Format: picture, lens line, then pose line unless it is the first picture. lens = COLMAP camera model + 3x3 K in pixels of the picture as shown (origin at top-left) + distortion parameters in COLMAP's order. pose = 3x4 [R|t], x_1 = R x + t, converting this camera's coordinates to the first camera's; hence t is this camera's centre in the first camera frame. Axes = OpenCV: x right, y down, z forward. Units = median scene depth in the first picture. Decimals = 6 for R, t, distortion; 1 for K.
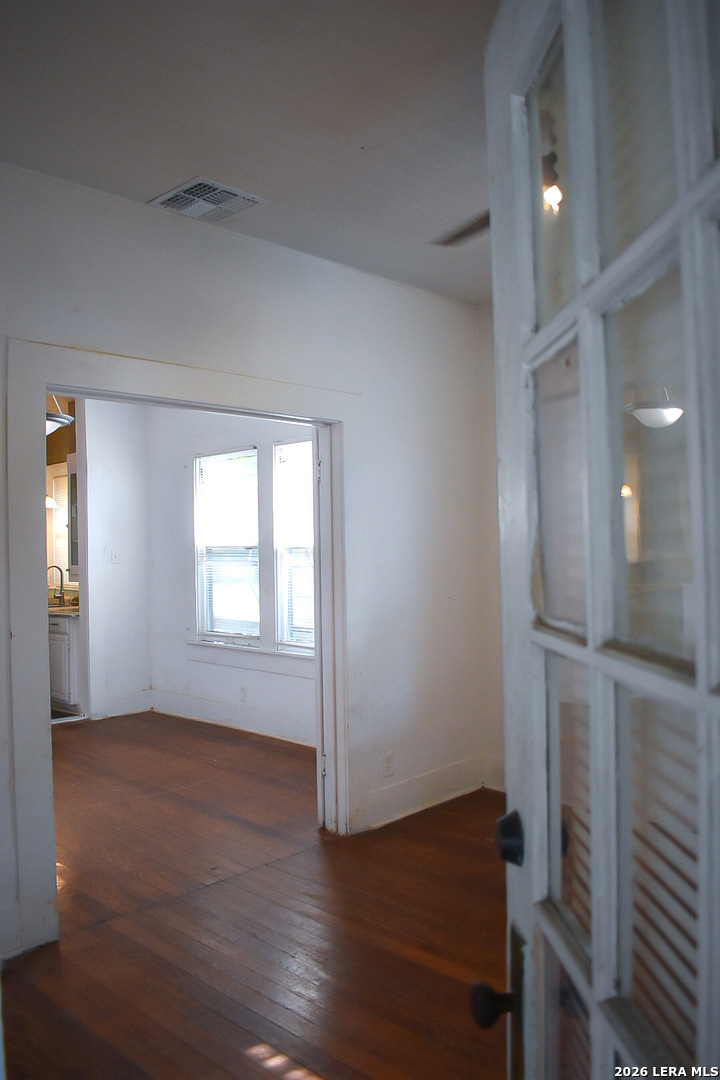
lens RADIAL K [[837.1, 0, 358.3], [0, 837.1, 545.0], [0, 0, 1]] dist [-0.060797, 0.008318]
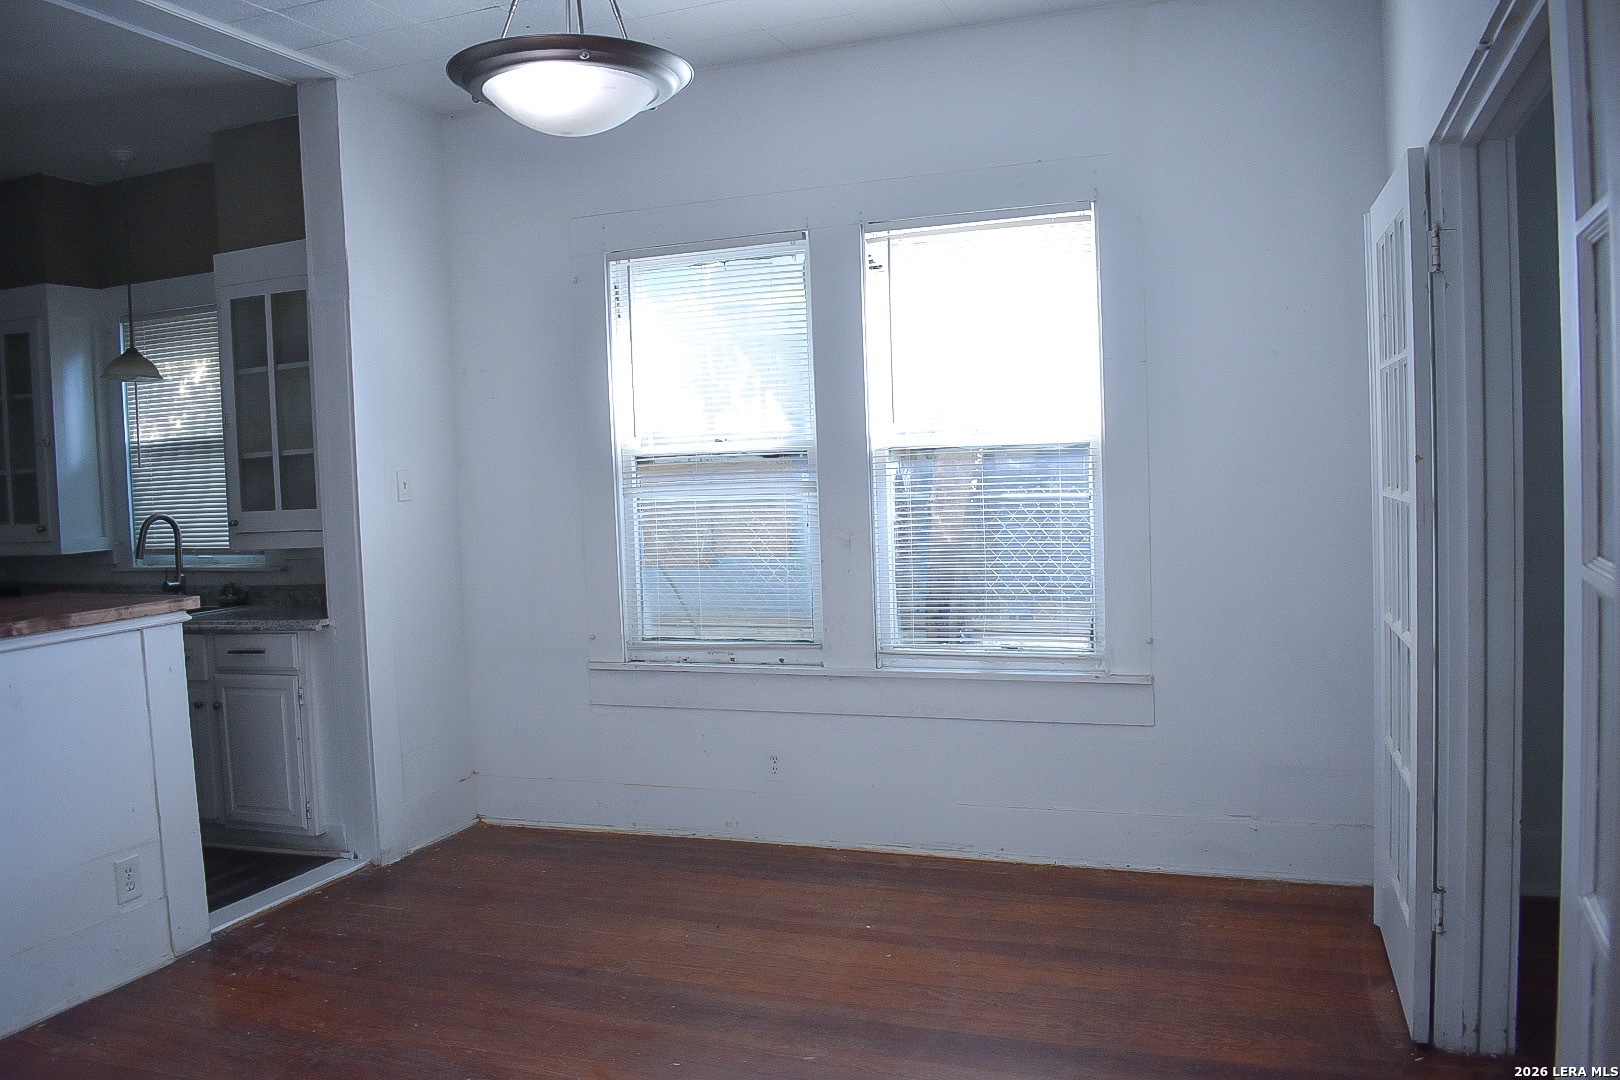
lens RADIAL K [[1255.6, 0, 812.0], [0, 1255.6, 534.6], [0, 0, 1]] dist [-0.060797, 0.008318]
pose [[0.914664, -0.047993, 0.401355, -0.372529], [0.026634, 0.997924, 0.058632, 0.007177], [-0.403336, -0.042939, 0.914044, 0.330859]]
